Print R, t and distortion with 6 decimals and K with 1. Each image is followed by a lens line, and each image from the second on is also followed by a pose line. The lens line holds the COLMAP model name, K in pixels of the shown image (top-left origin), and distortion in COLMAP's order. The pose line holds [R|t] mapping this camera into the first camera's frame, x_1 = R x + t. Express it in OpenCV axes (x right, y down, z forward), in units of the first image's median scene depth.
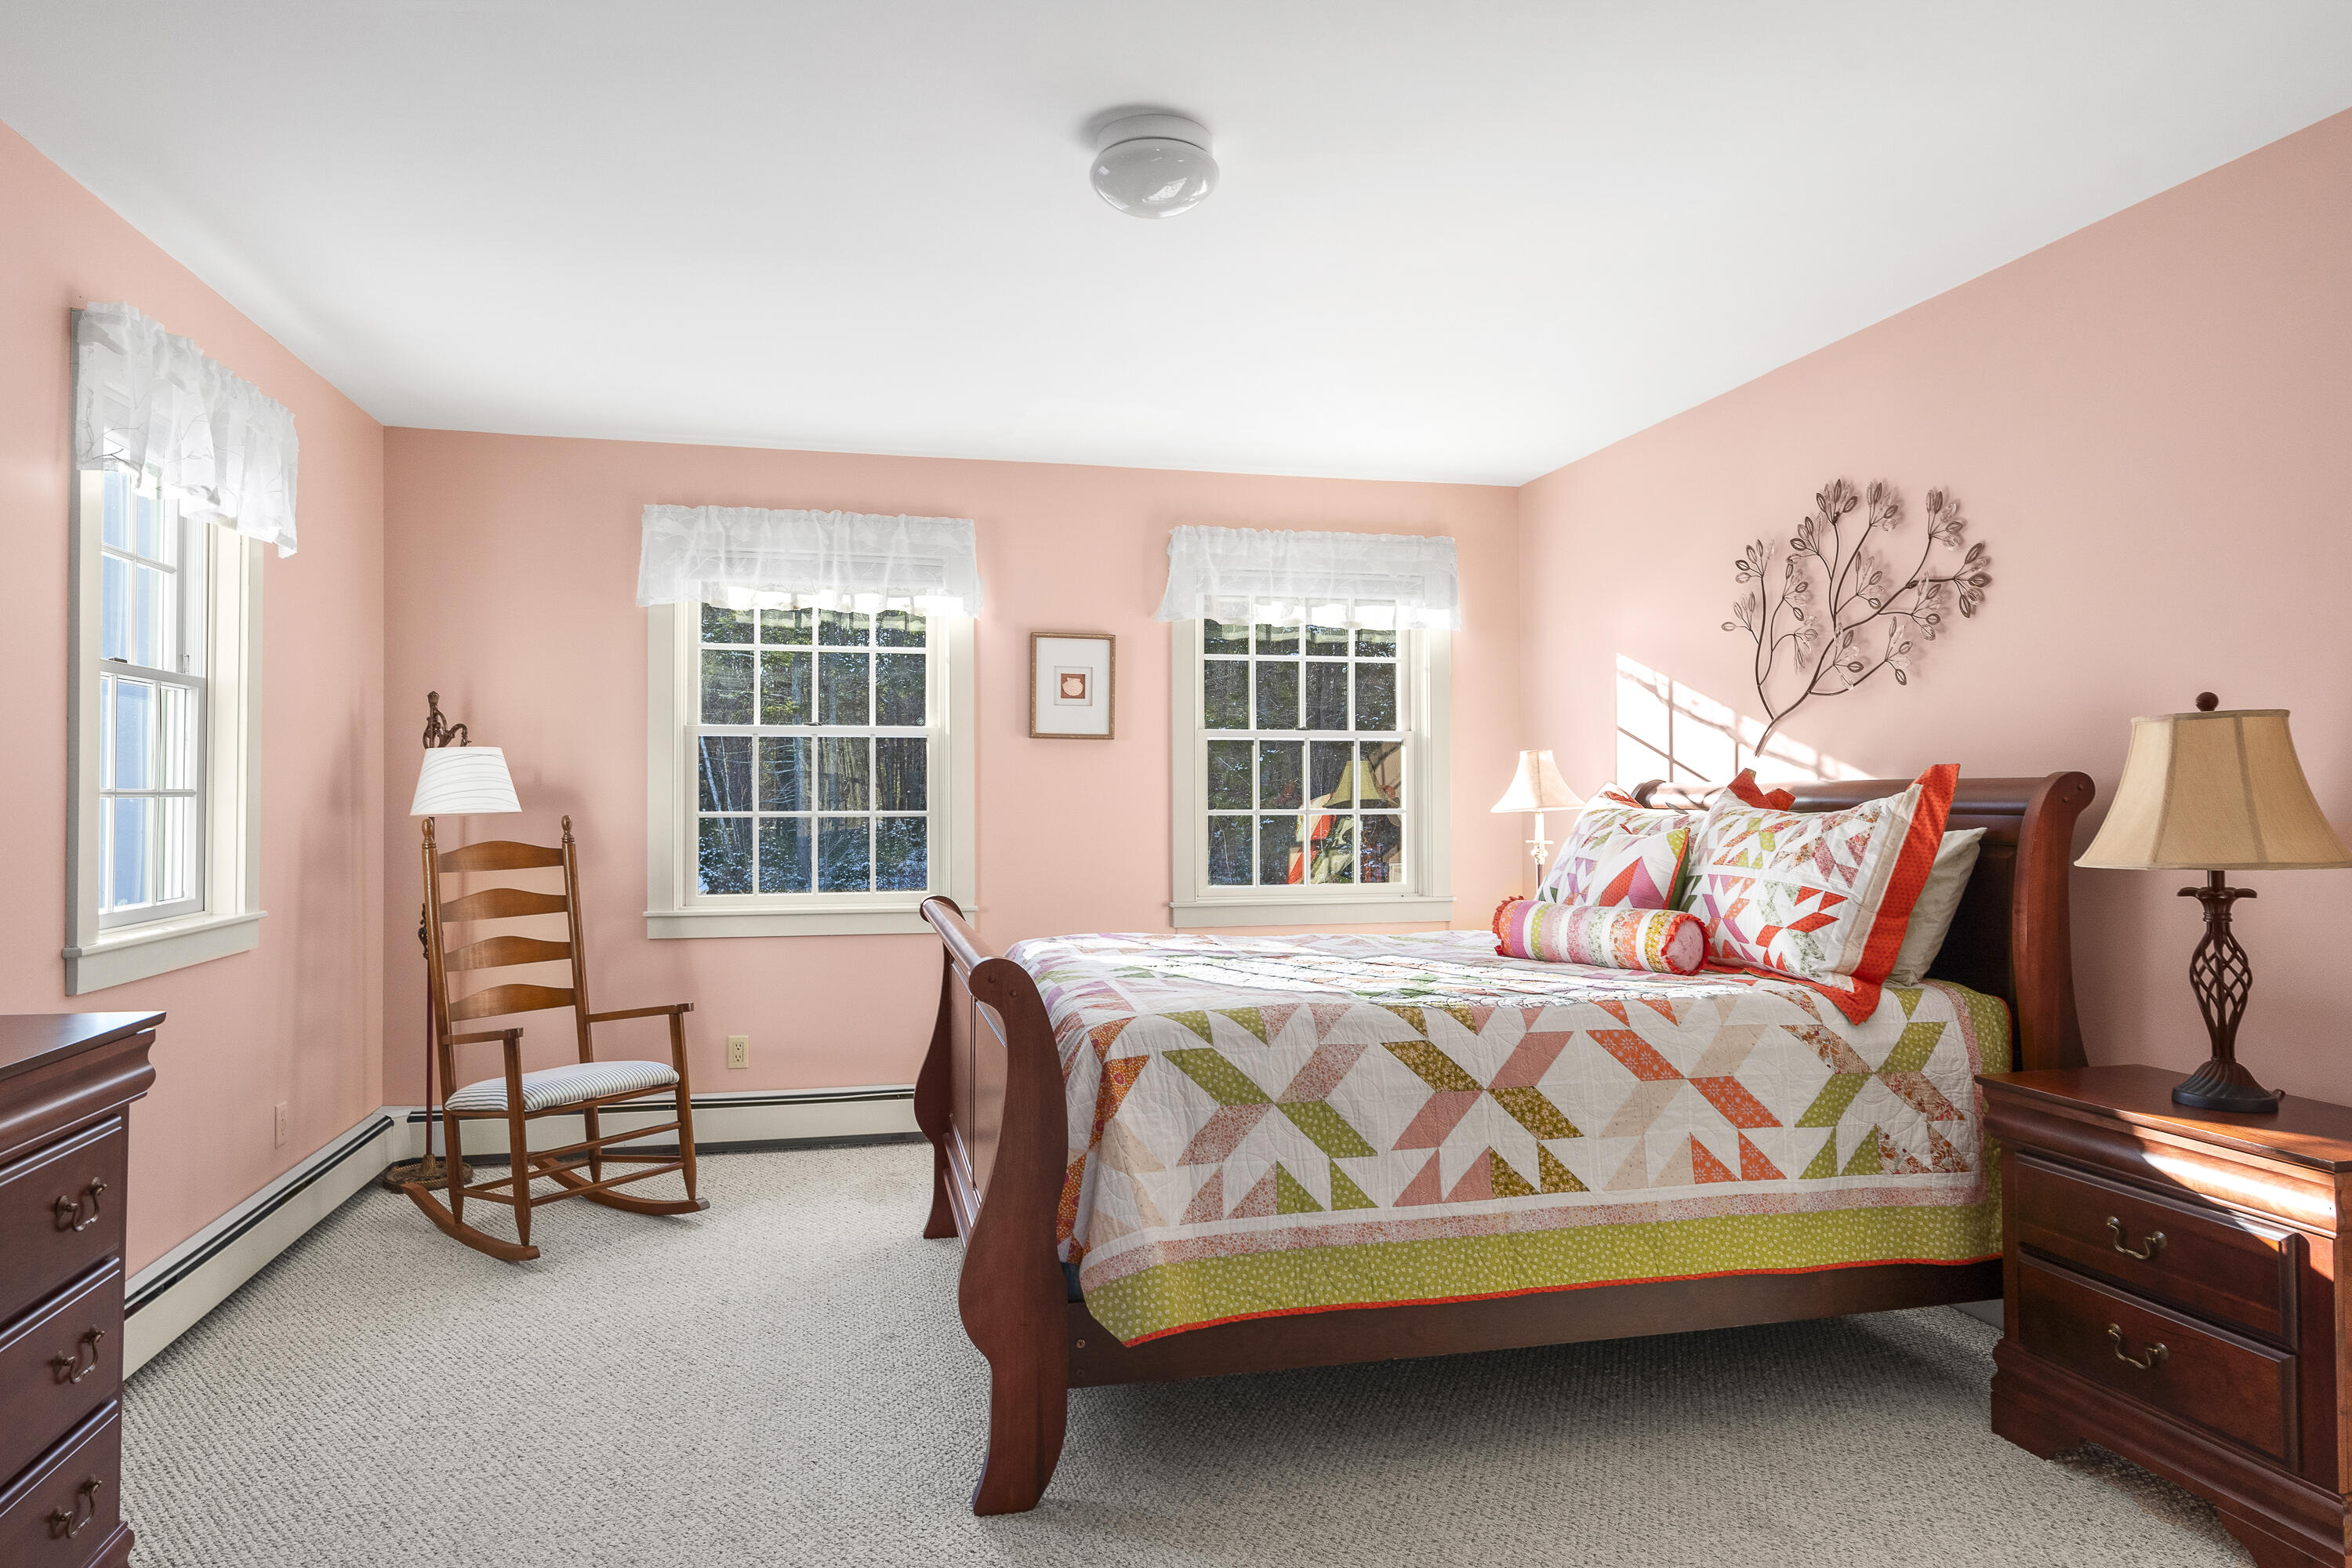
lens RADIAL K [[1436.6, 0, 1181.9], [0, 1436.6, 790.2], [0, 0, 1]] dist [0.000033, 0.002758]
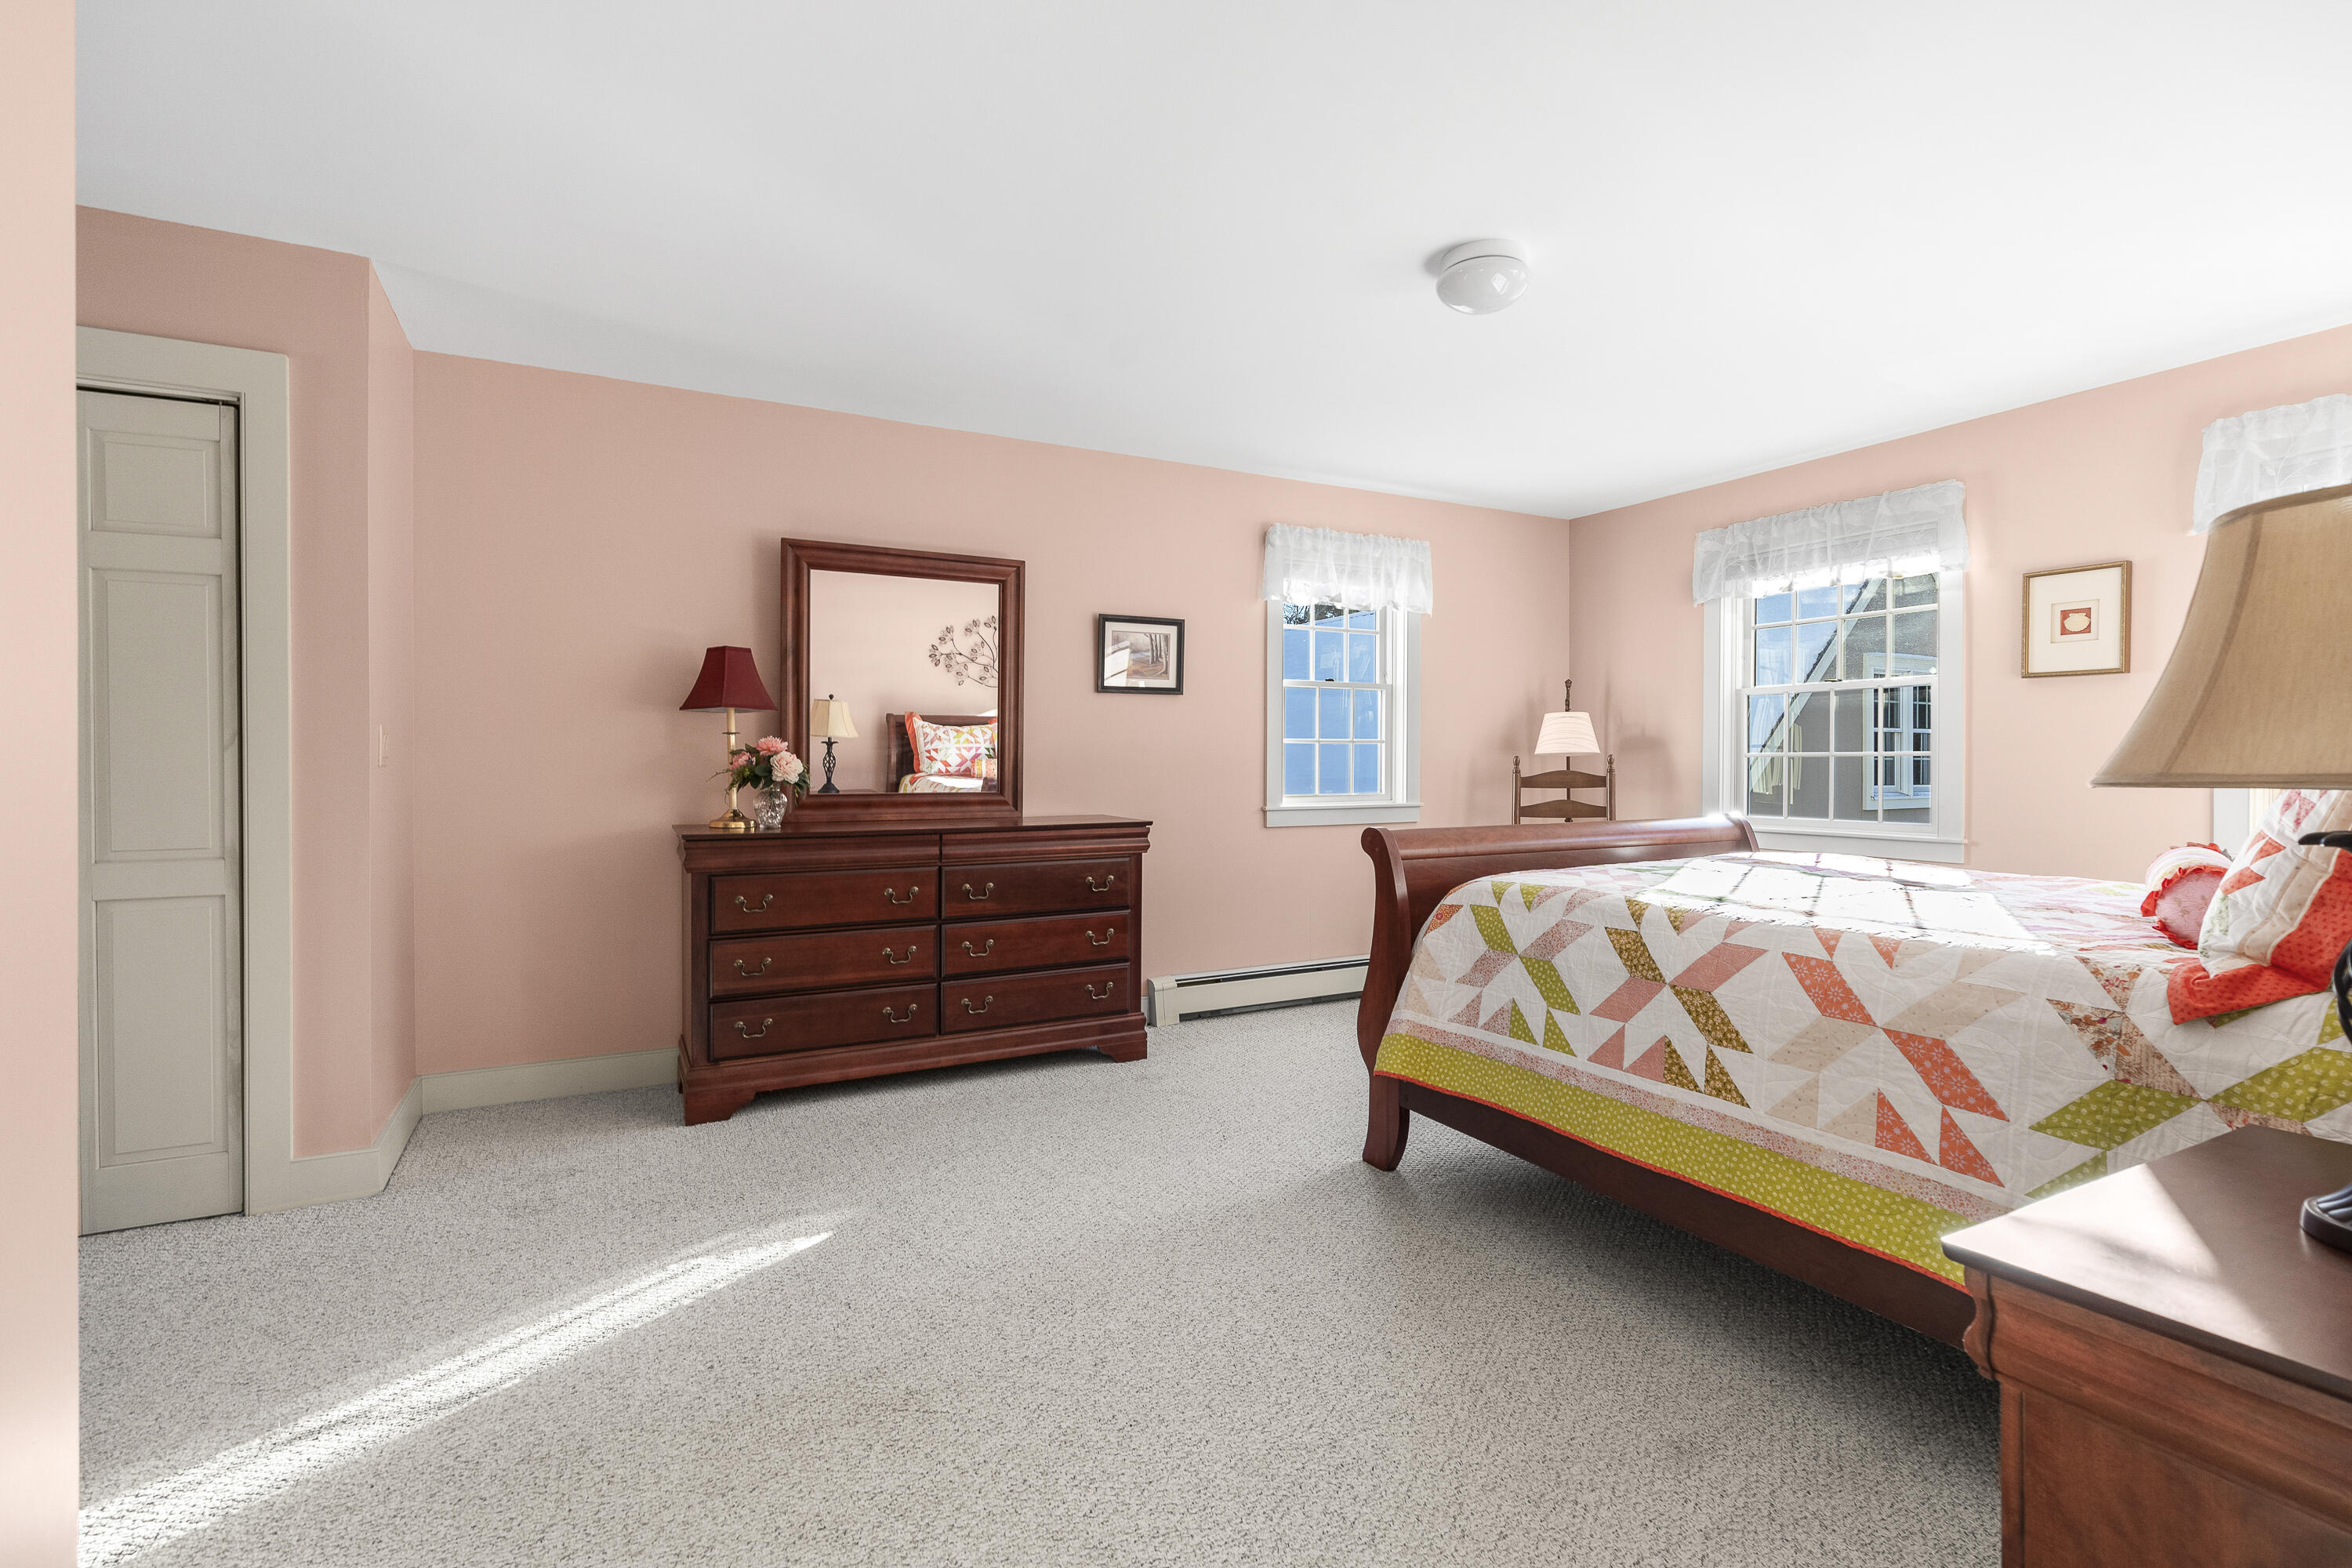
lens RADIAL K [[1073.2, 0, 1170.9], [0, 1073.2, 774.1], [0, 0, 1]] dist [-0.004689, 0.002537]
pose [[0.246036, 0.009834, -0.969211, 0.869202], [0.004485, 0.999926, 0.011284, 0.036214], [0.969250, -0.007123, 0.245974, 0.415291]]
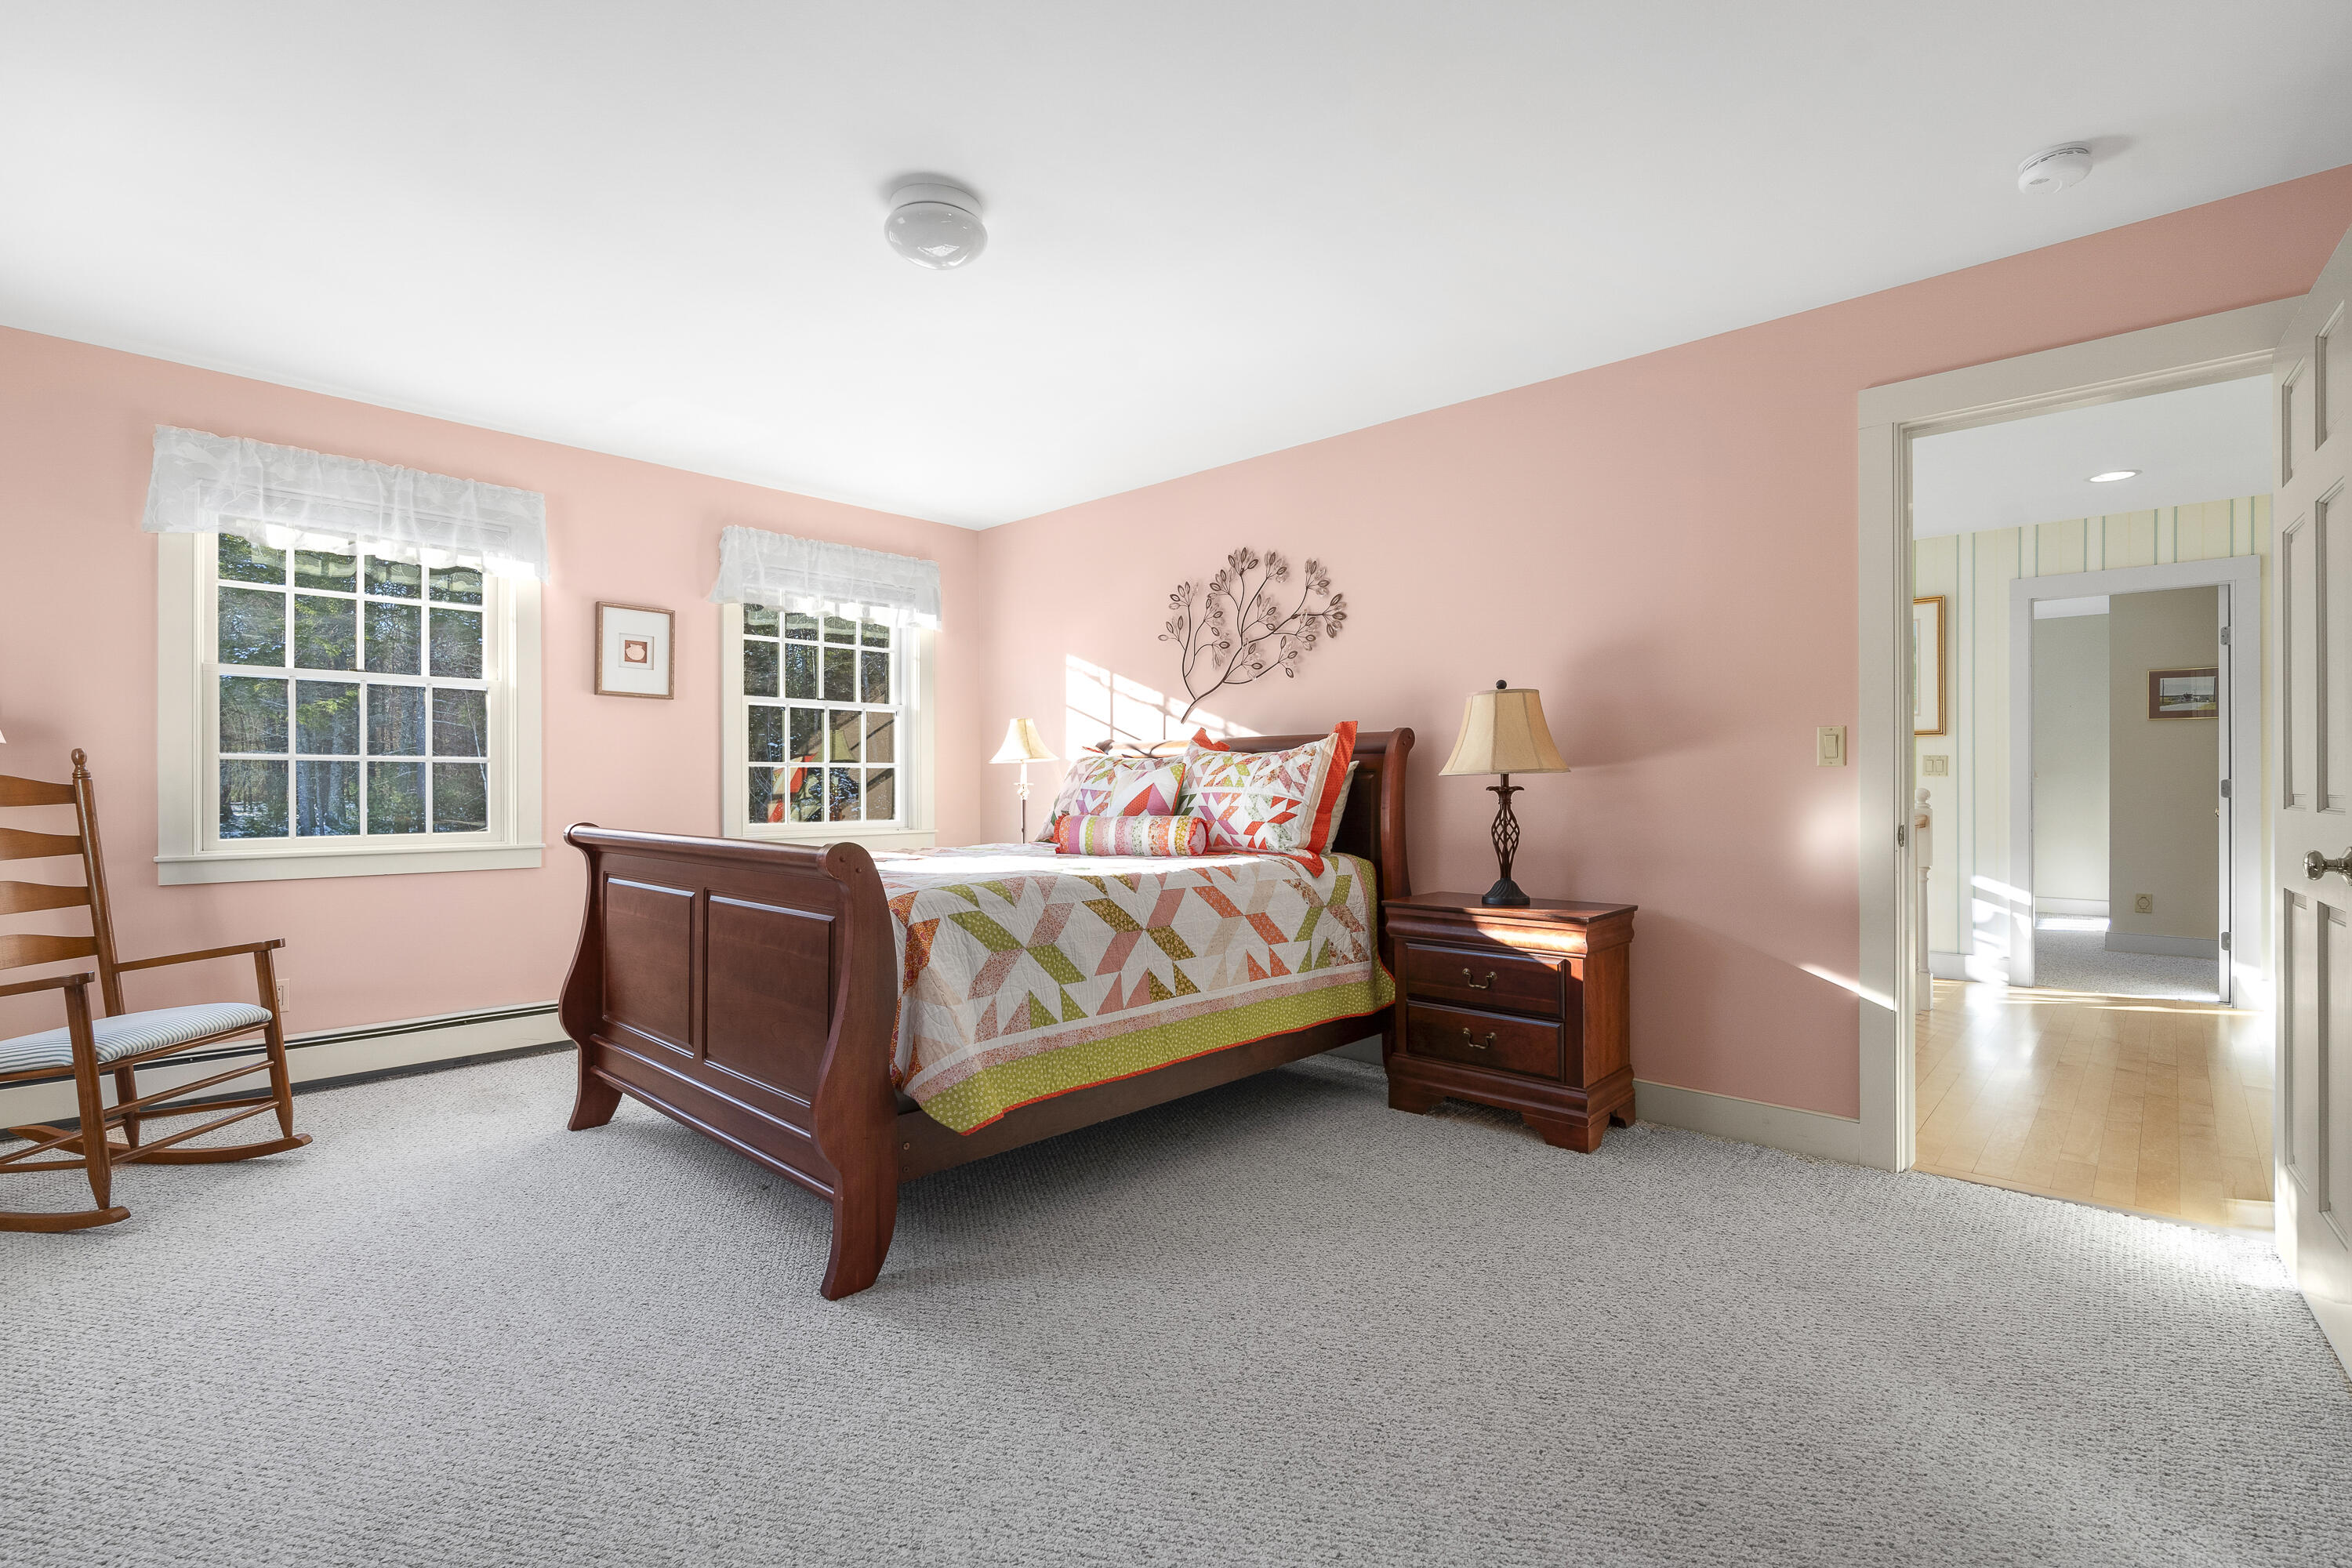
lens RADIAL K [[1073.2, 0, 1177.6], [0, 1073.2, 785.0], [0, 0, 1]] dist [-0.004689, 0.002537]
pose [[0.832590, 0.000896, 0.553890, -0.347442], [-0.003163, 0.999990, 0.003137, 0.056092], [-0.553881, -0.004364, 0.832584, 0.073614]]
